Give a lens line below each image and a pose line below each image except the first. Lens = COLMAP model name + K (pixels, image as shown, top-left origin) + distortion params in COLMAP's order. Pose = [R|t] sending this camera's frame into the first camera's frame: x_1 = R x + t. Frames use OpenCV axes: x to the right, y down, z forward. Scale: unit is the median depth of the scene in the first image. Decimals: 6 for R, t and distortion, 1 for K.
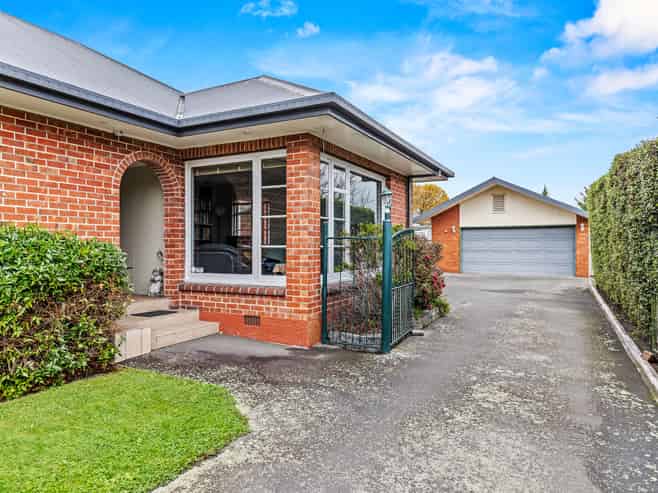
lens RADIAL K [[402.1, 0, 326.7], [0, 402.1, 256.5], [0, 0, 1]] dist [0.054235, -0.000788]
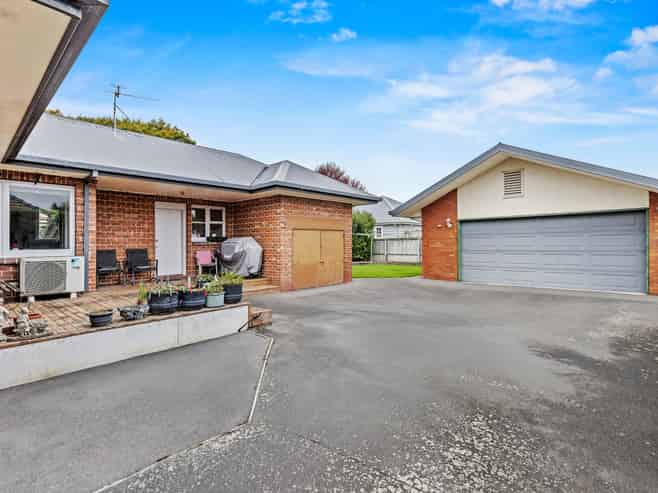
lens RADIAL K [[328.1, 0, 330.5], [0, 328.1, 233.2], [0, 0, 1]] dist [0.003262, 0.026877]
pose [[0.978000, -0.009863, -0.208373, 0.234889], [0.005112, 0.999715, -0.023325, -0.033805], [0.208543, 0.021746, 0.977771, 0.386757]]
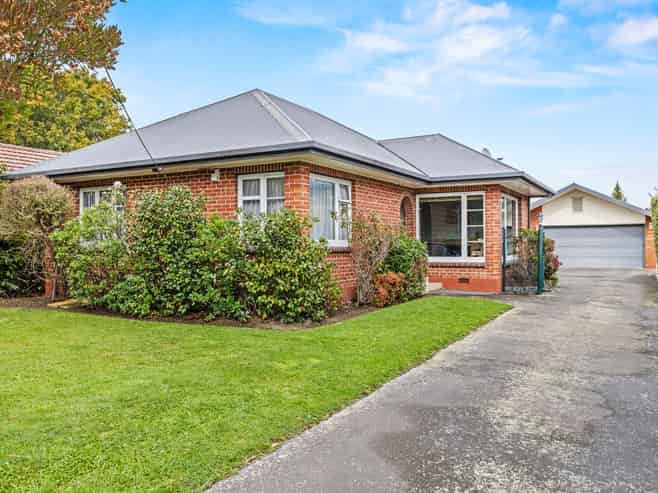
lens RADIAL K [[489.4, 0, 329.0], [0, 489.4, 246.5], [0, 0, 1]] dist [0.007940, 0.001791]
pose [[0.999064, -0.010073, 0.042067, -0.063577], [0.009293, 0.999782, 0.018682, -0.003569], [-0.042246, -0.018274, 0.998940, -0.088376]]
